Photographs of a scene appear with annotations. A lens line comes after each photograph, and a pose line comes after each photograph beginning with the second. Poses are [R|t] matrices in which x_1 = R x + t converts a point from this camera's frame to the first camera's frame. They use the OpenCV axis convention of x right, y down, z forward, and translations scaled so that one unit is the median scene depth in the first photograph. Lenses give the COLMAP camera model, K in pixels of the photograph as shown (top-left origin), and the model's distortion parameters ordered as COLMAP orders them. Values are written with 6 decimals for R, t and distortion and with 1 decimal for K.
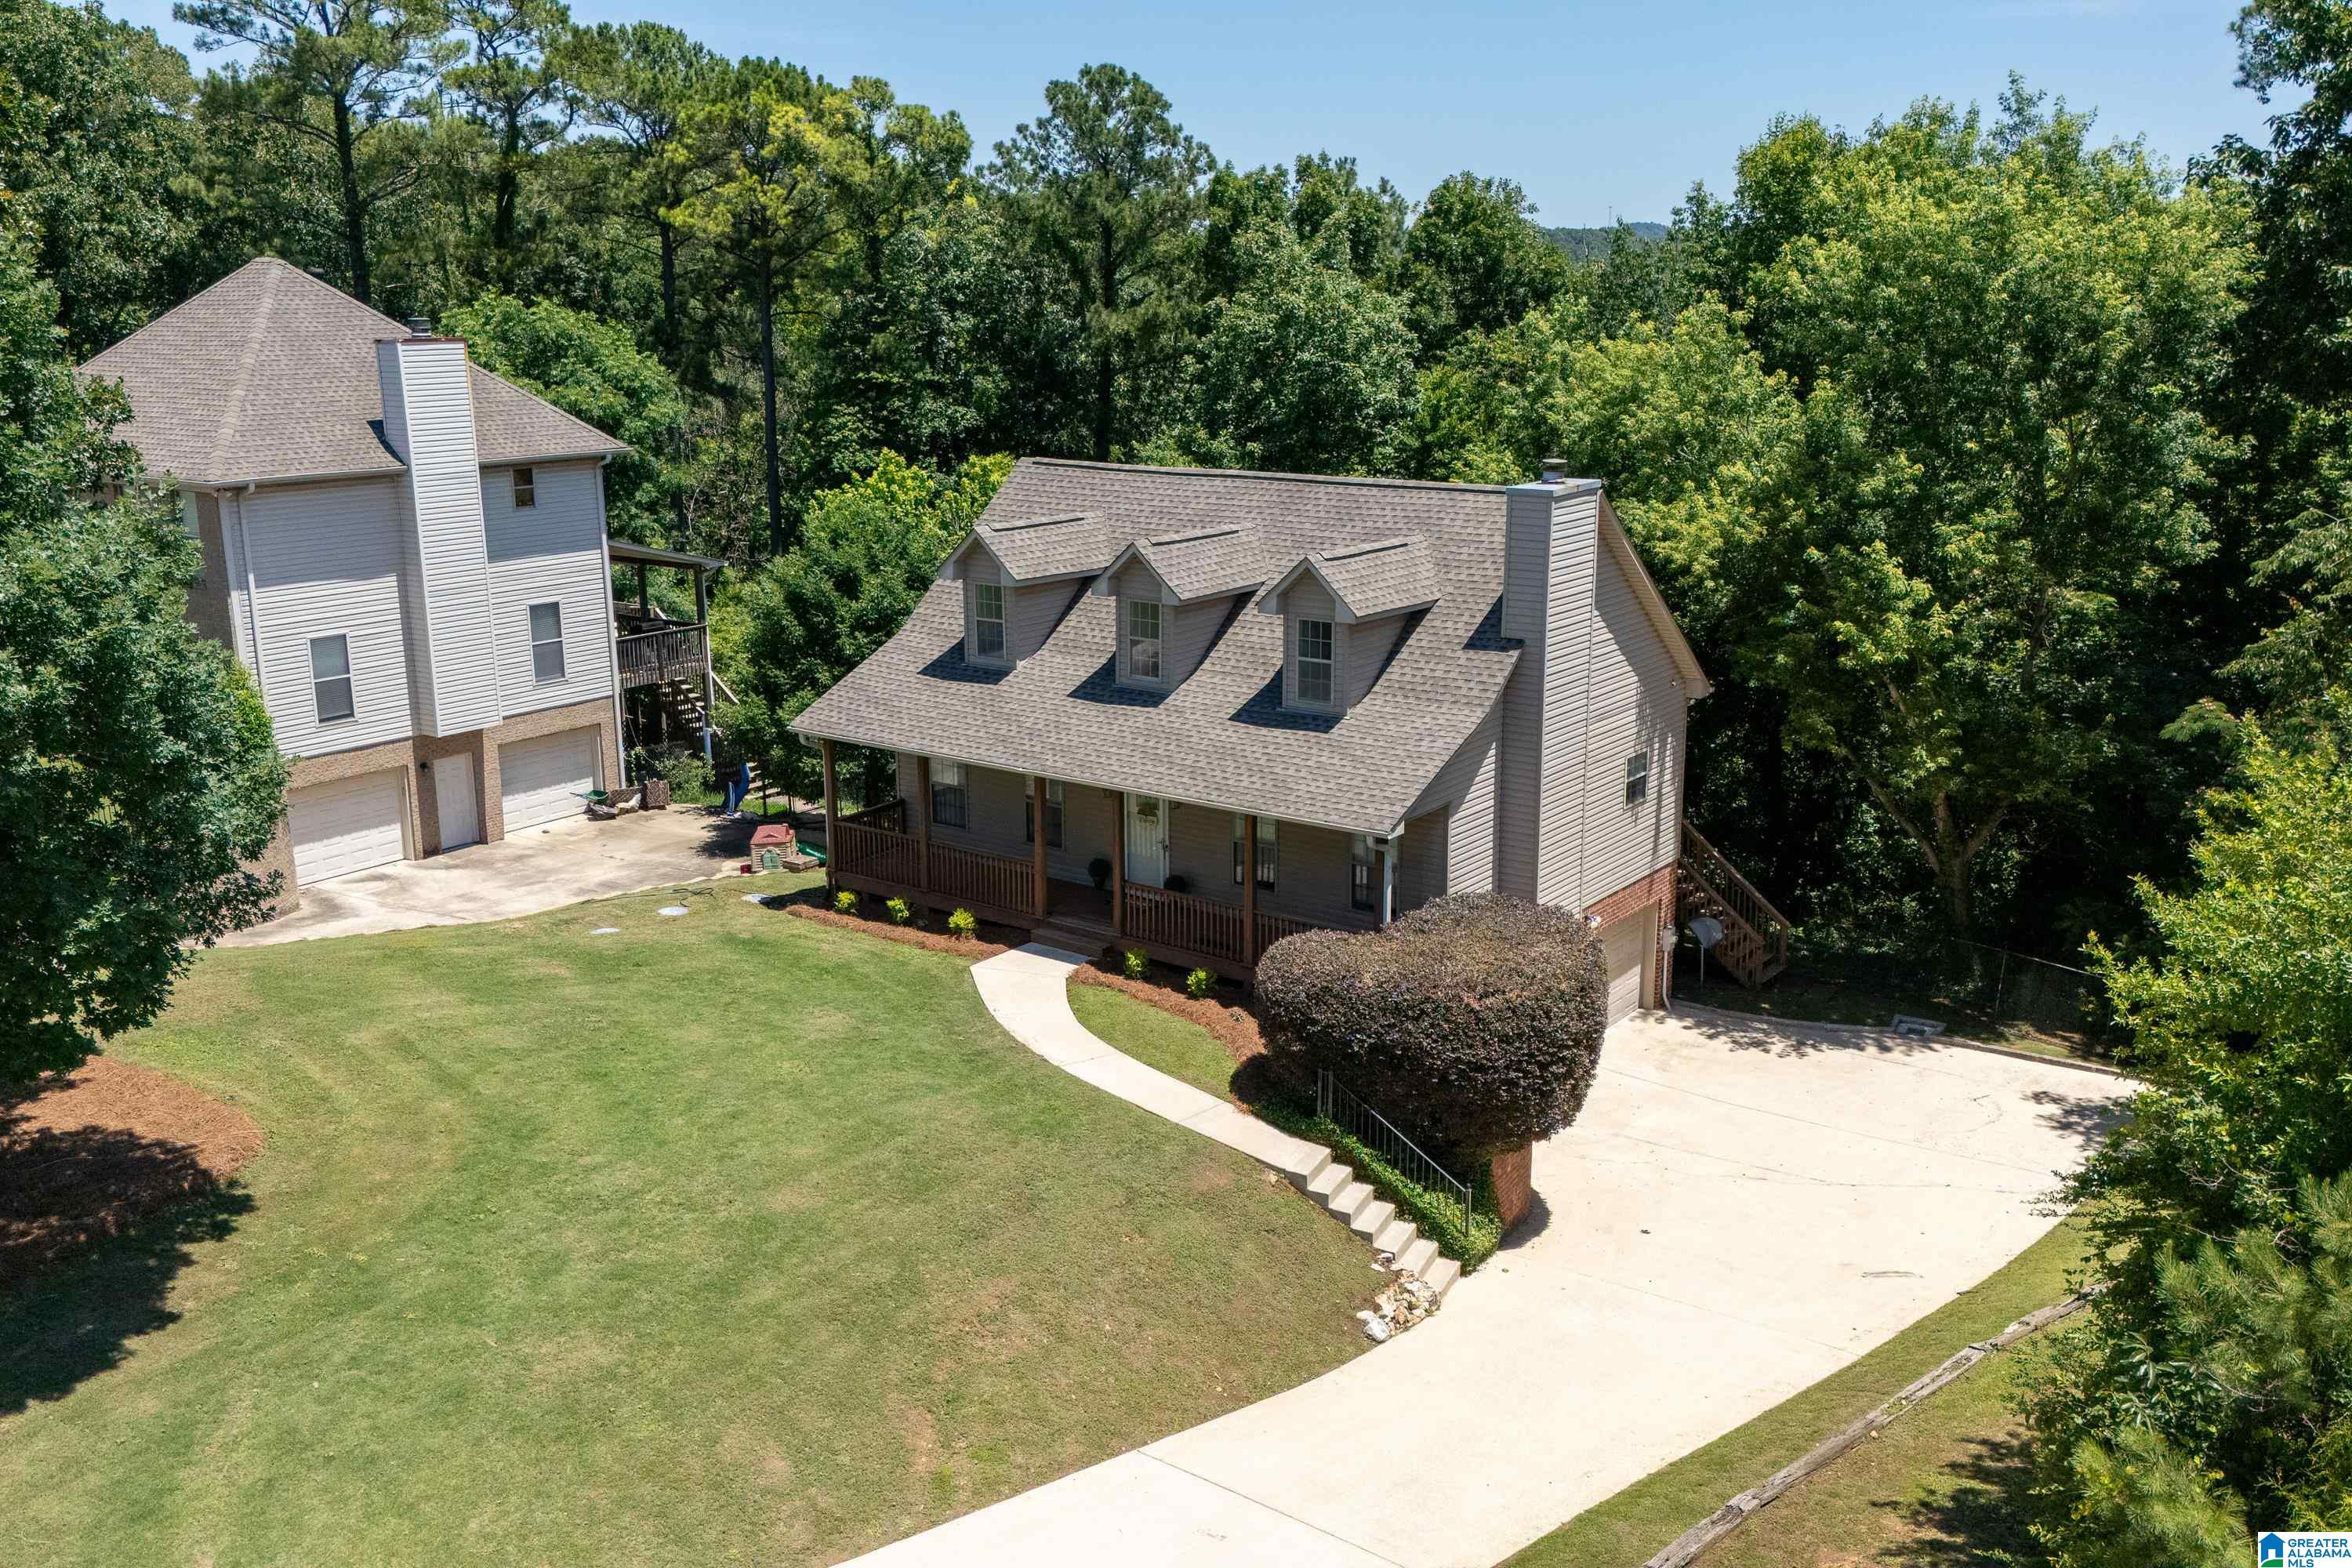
lens RADIAL K [[2053.8, 0, 1176.0], [0, 2053.8, 784.0], [0, 0, 1]] dist [0.085252, -0.082600]
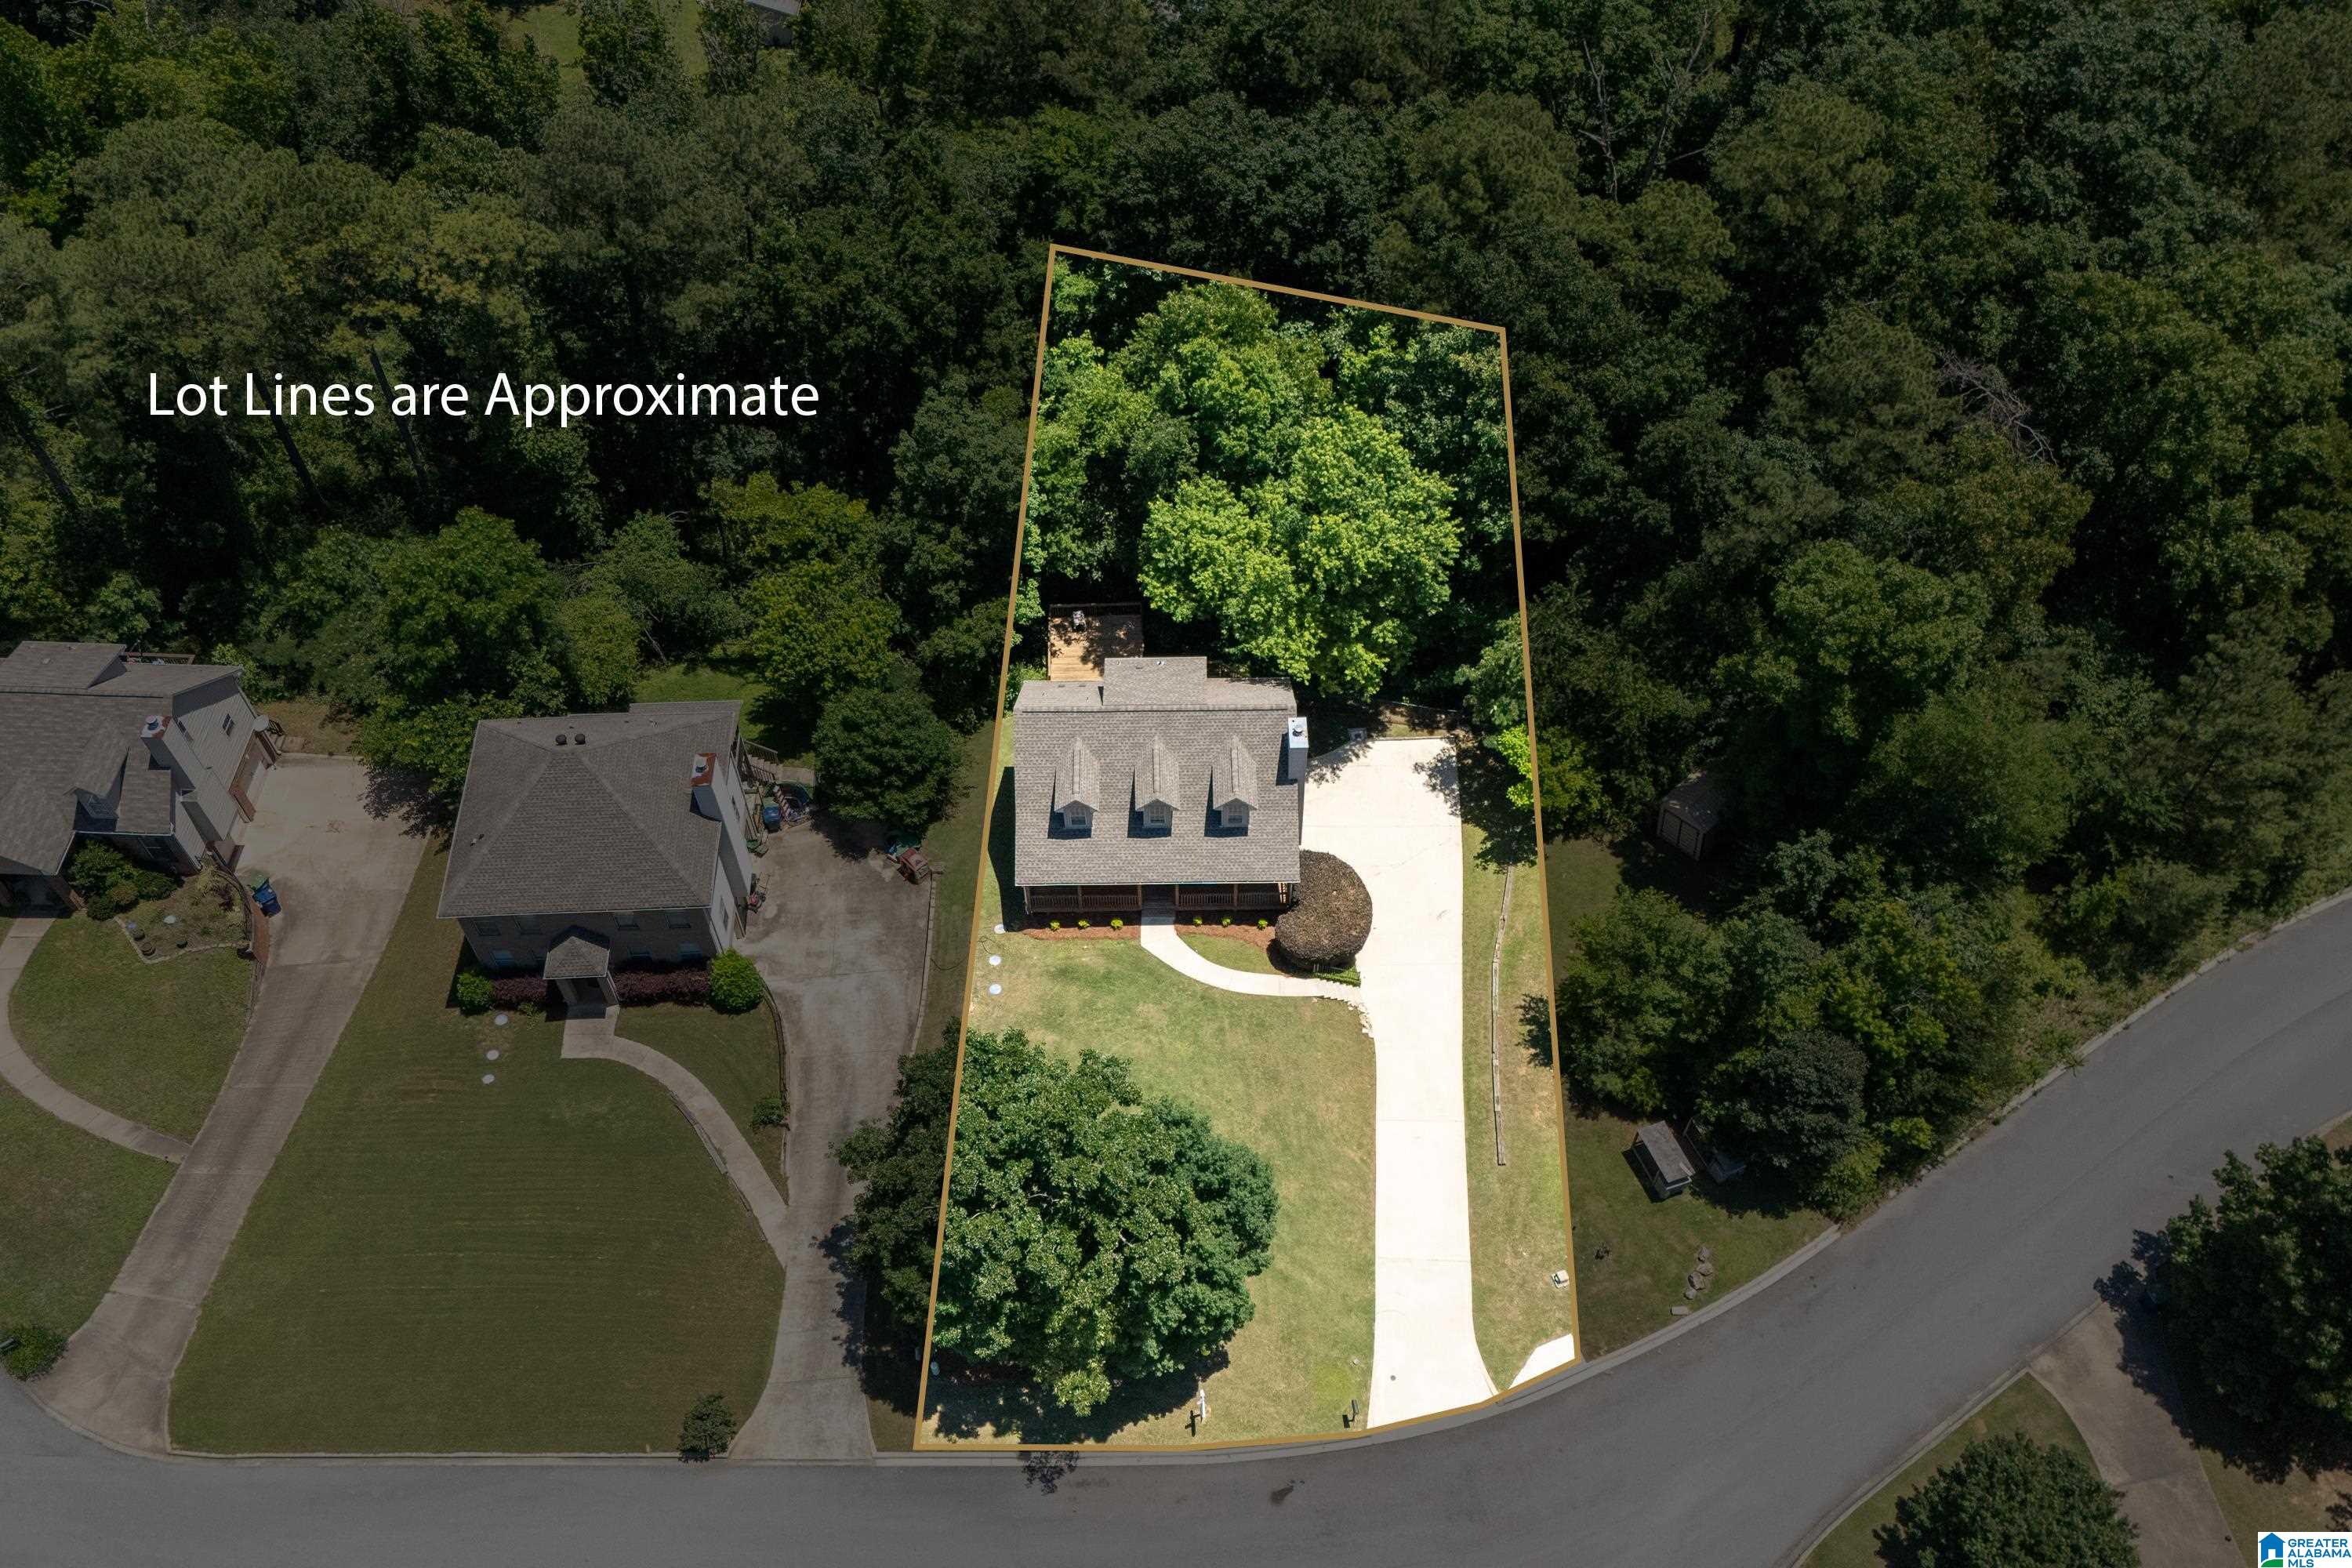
lens RADIAL K [[2053.8, 0, 1176.0], [0, 2053.8, 784.0], [0, 0, 1]] dist [0.085252, -0.082600]
pose [[0.792739, -0.489766, 0.362898, -0.955954], [0.152485, 0.735749, 0.659865, -1.879679], [-0.590181, -0.467764, 0.657939, -0.741297]]
